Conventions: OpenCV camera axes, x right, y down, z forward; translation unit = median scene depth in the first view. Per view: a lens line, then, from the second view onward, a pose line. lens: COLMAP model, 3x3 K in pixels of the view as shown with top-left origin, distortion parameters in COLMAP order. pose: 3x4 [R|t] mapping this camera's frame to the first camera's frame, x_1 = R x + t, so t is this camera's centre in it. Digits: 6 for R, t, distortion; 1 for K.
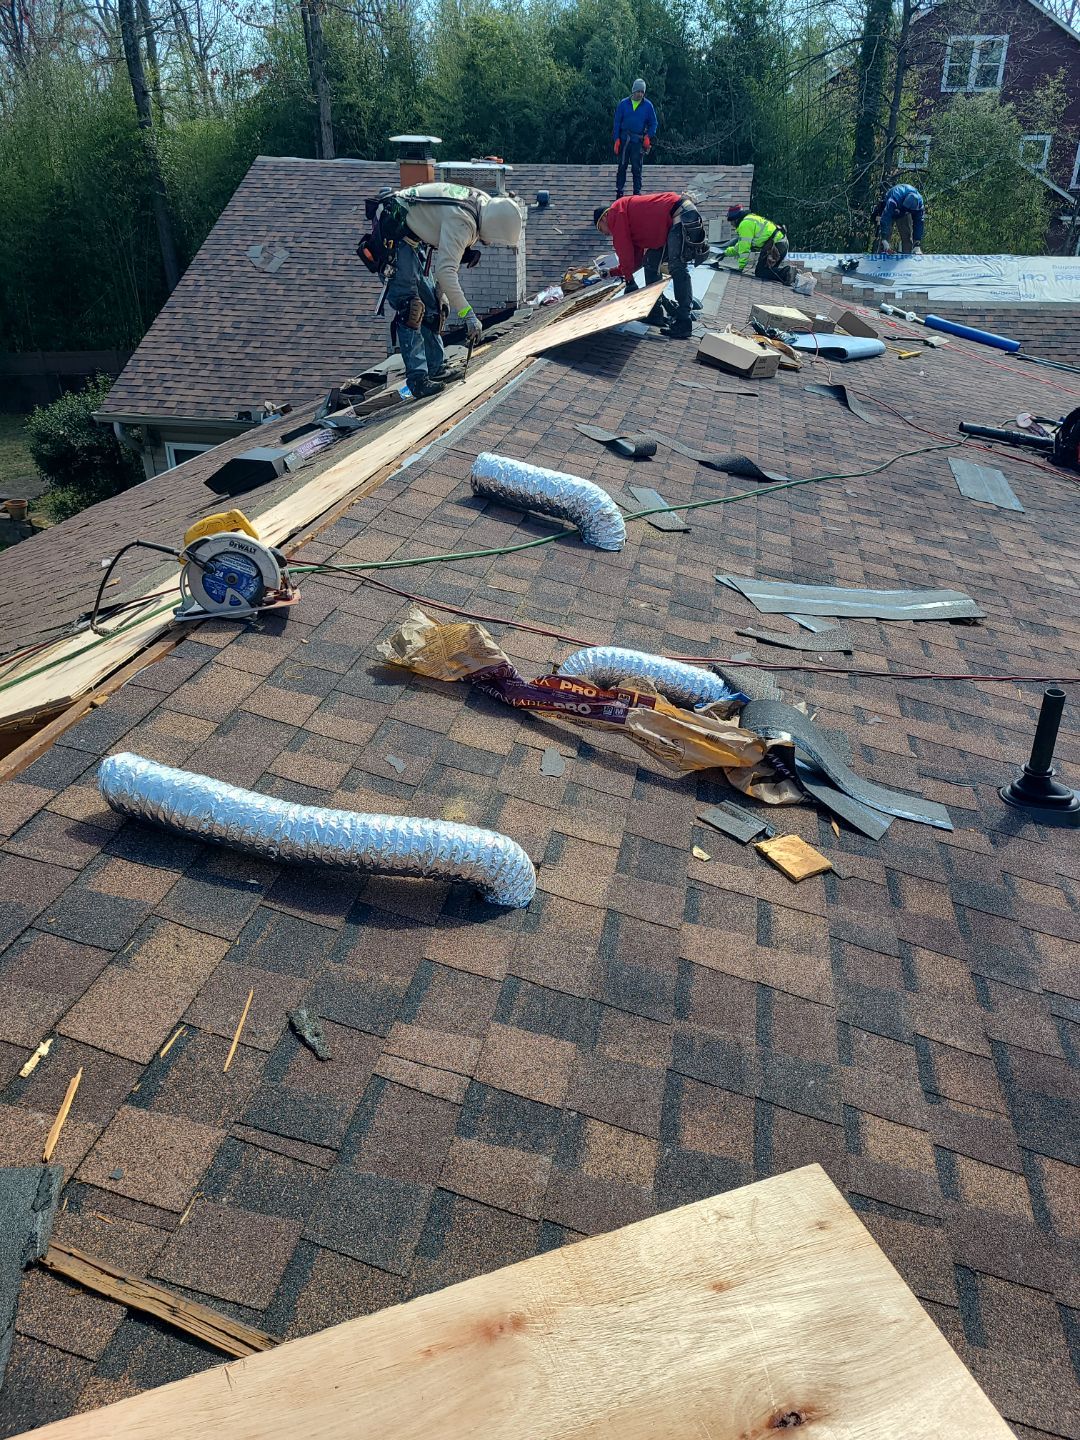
lens RADIAL K [[1104.6, 0, 535.6], [0, 1104.6, 700.5], [0, 0, 1]] dist [0.064360, -0.047176]
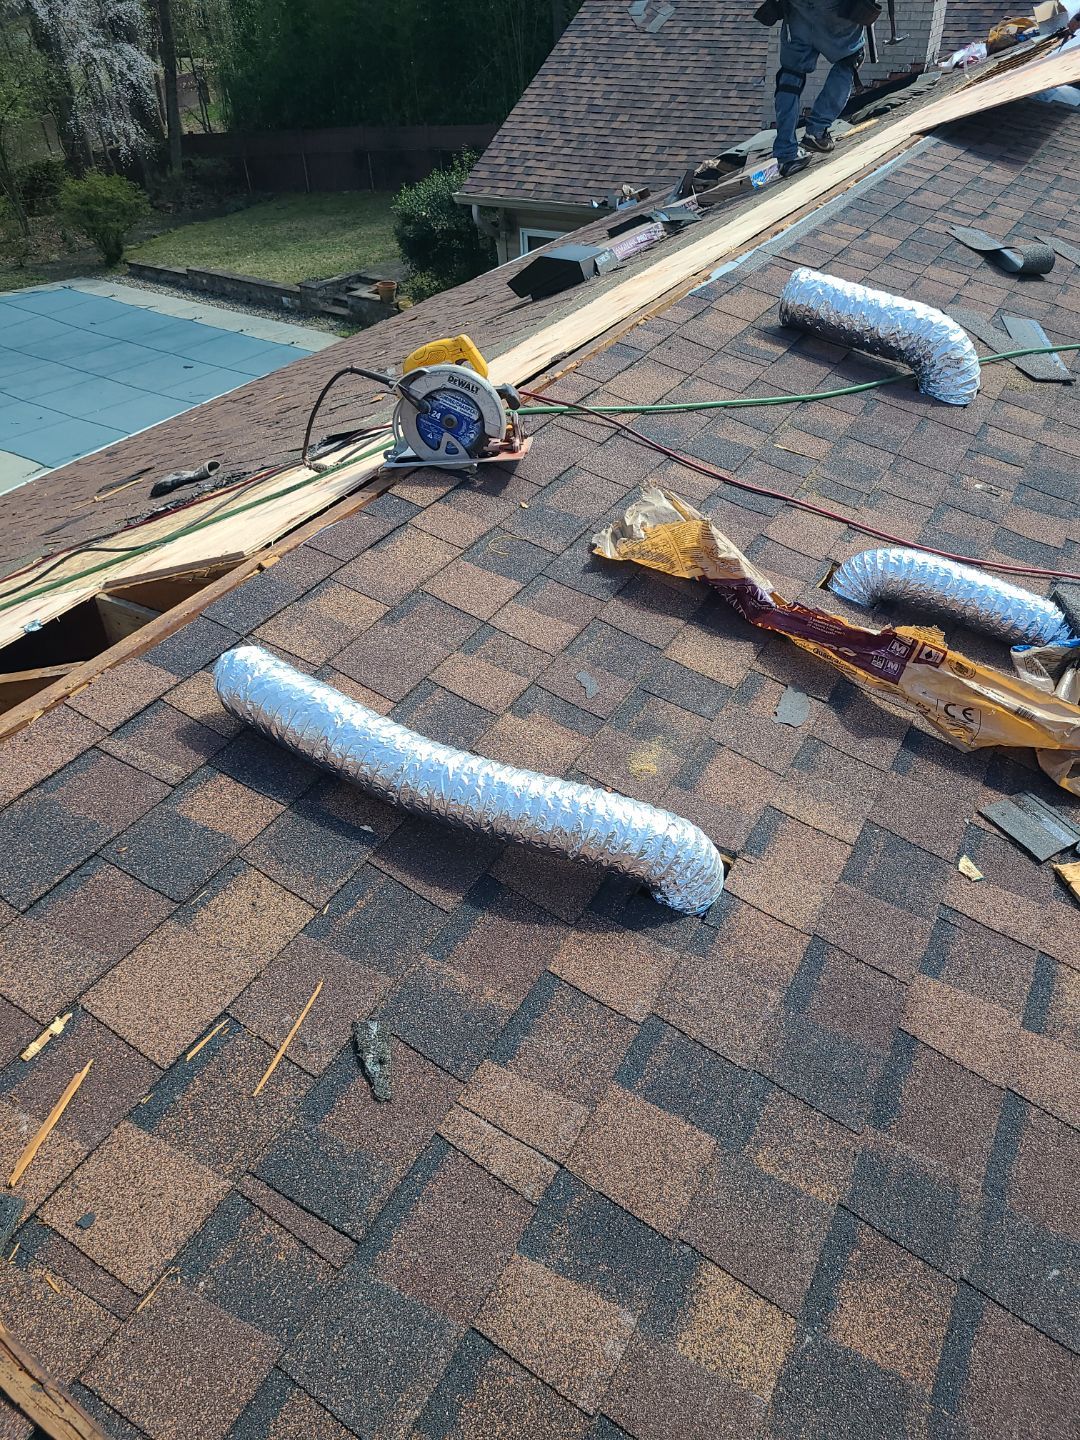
lens RADIAL K [[1101.5, 0, 520.1], [0, 1101.5, 716.8], [0, 0, 1]] dist [0.058208, -0.039062]
pose [[0.947566, 0.160221, -0.276493, 0.020811], [-0.107488, 0.974616, 0.196392, -0.028703], [0.300941, -0.156375, 0.940735, 0.088705]]
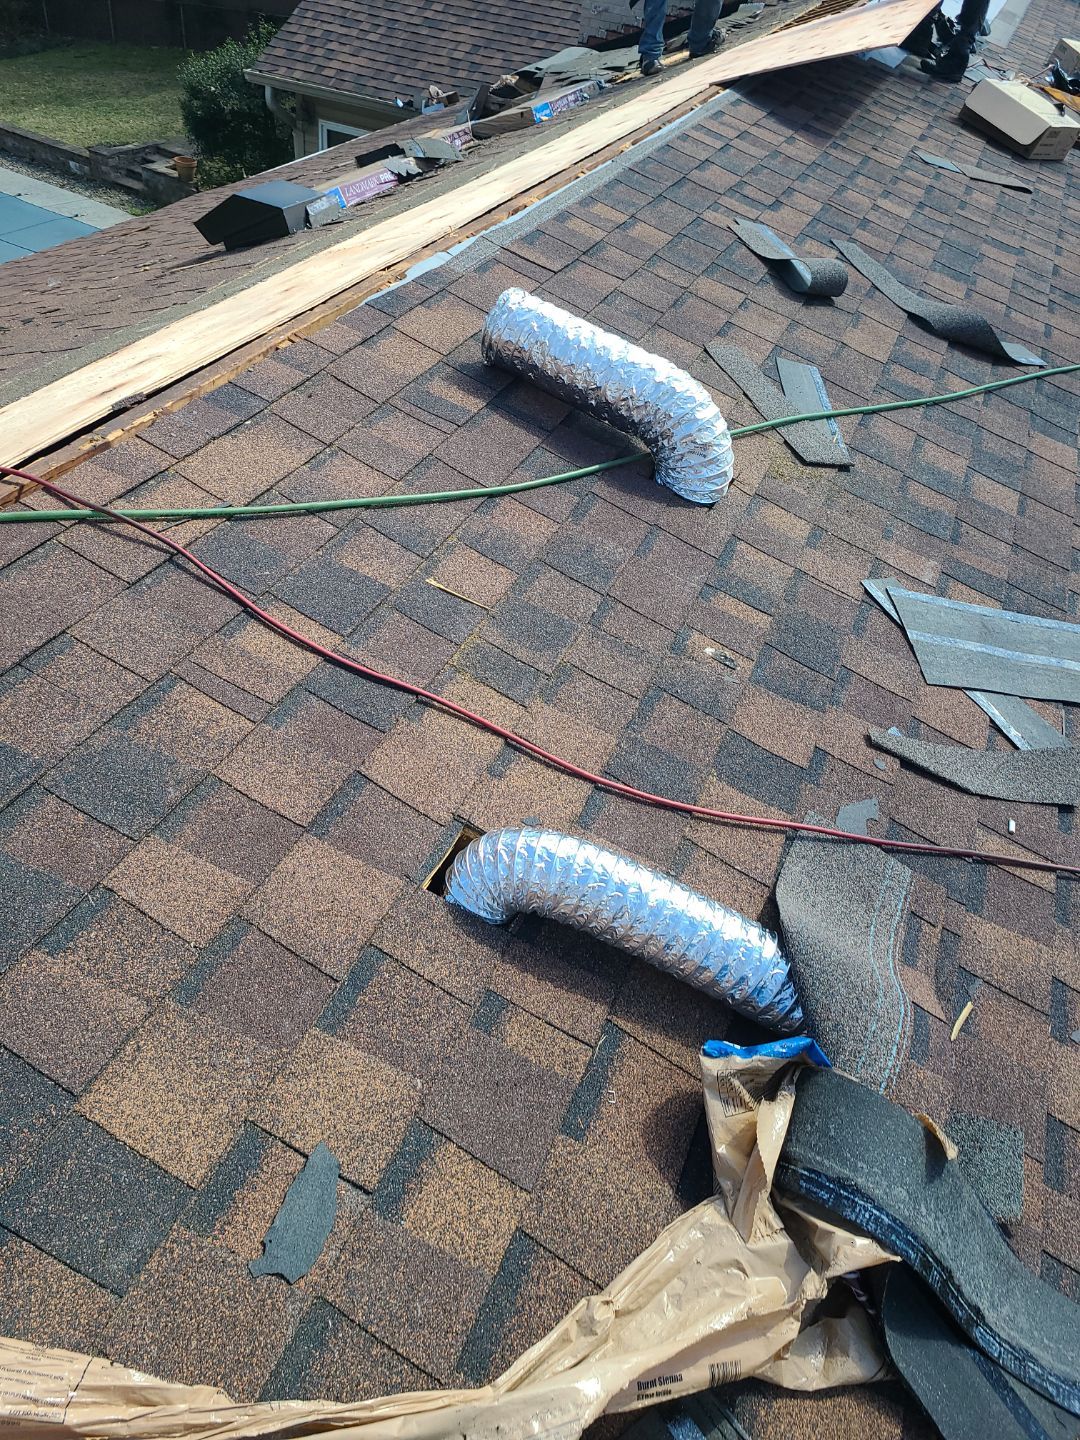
lens RADIAL K [[1097.2, 0, 477.8], [0, 1097.2, 739.8], [0, 0, 1]] dist [0.049069, -0.020954]
pose [[0.967138, 0.222088, -0.123773, 0.038143], [-0.183190, 0.946267, 0.266495, -0.103534], [0.176308, -0.235064, 0.955856, 0.268212]]
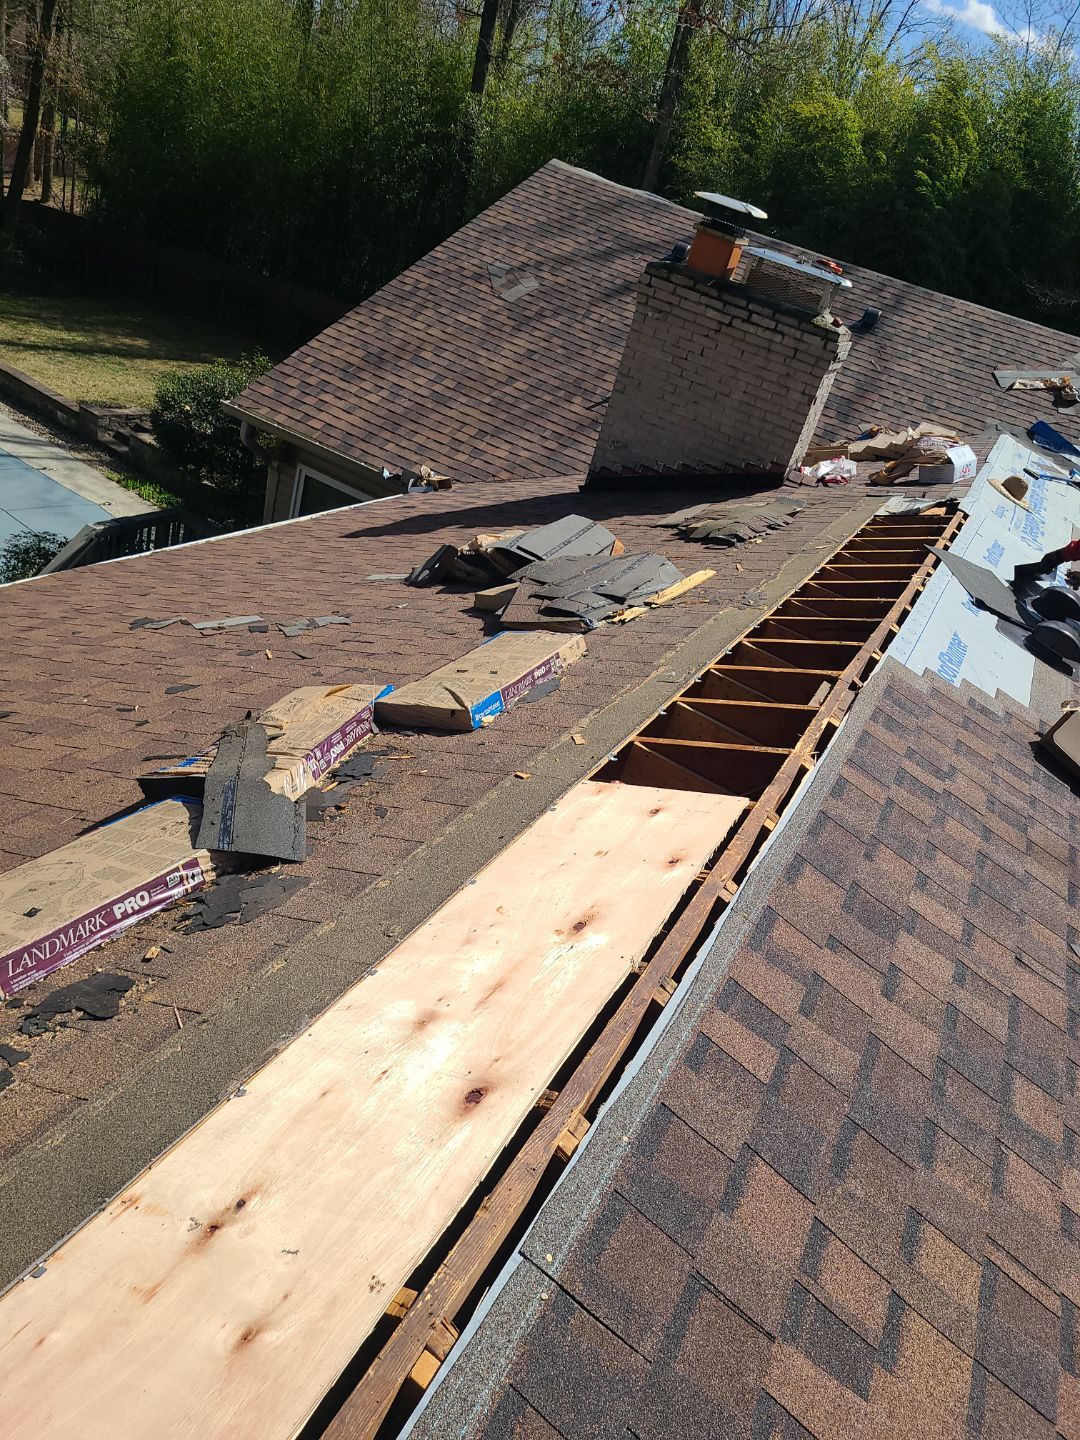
lens RADIAL K [[1237.2, 0, 518.7], [0, 1237.2, 750.4], [0, 0, 1]] dist [0.104224, -0.083957]
pose [[0.927716, 0.353720, -0.119271, -0.051584], [-0.358008, 0.933582, -0.015957, -0.378452], [0.105705, 0.057503, 0.992734, 0.695585]]
